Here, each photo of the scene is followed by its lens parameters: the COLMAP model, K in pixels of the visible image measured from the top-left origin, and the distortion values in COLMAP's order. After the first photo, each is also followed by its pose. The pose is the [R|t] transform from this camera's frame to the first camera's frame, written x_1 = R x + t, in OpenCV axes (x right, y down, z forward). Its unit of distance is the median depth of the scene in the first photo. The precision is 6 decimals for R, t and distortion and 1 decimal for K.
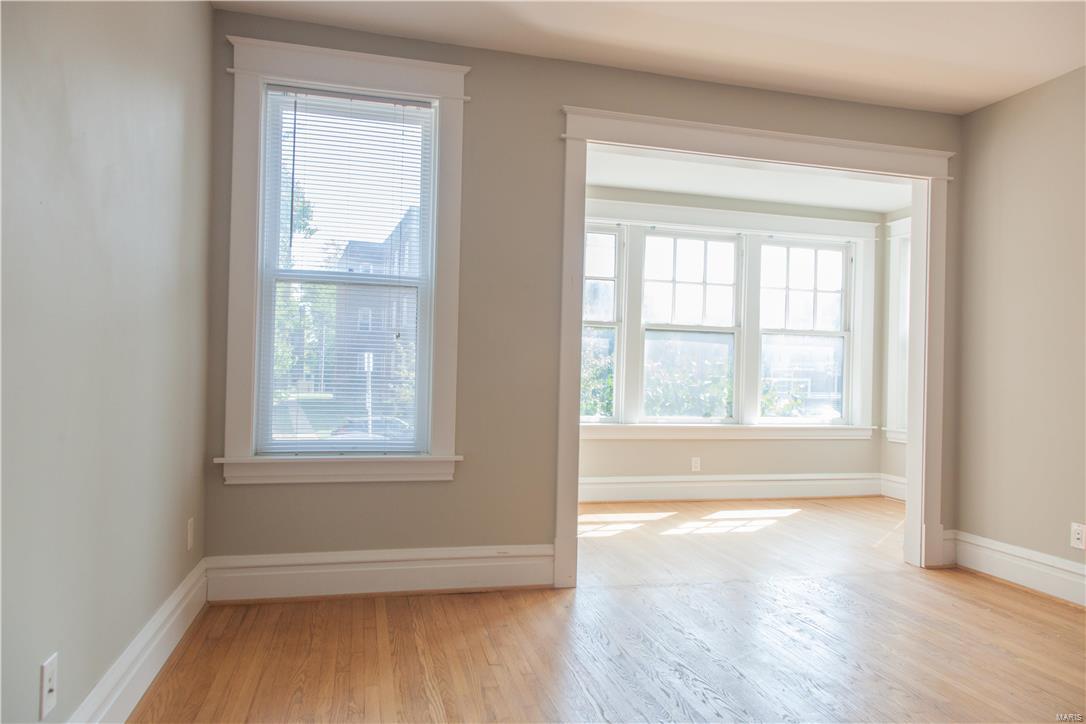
lens RADIAL K [[745.2, 0, 538.4], [0, 745.2, 359.2], [0, 0, 1]] dist [-0.004765, 0.030644]
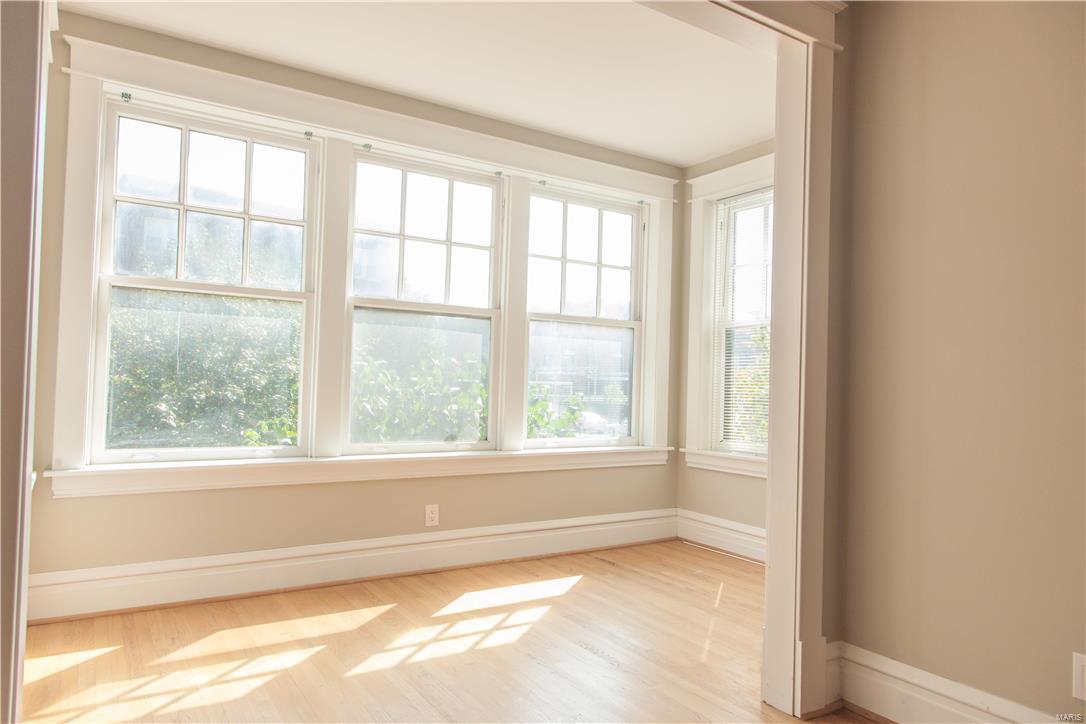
lens RADIAL K [[745.2, 0, 538.4], [0, 745.2, 359.2], [0, 0, 1]] dist [-0.004765, 0.030644]
pose [[0.953446, 0.009657, 0.301408, 0.096722], [-0.008374, 0.999950, -0.005546, 0.006415], [-0.301446, 0.002764, 0.953479, 0.328936]]
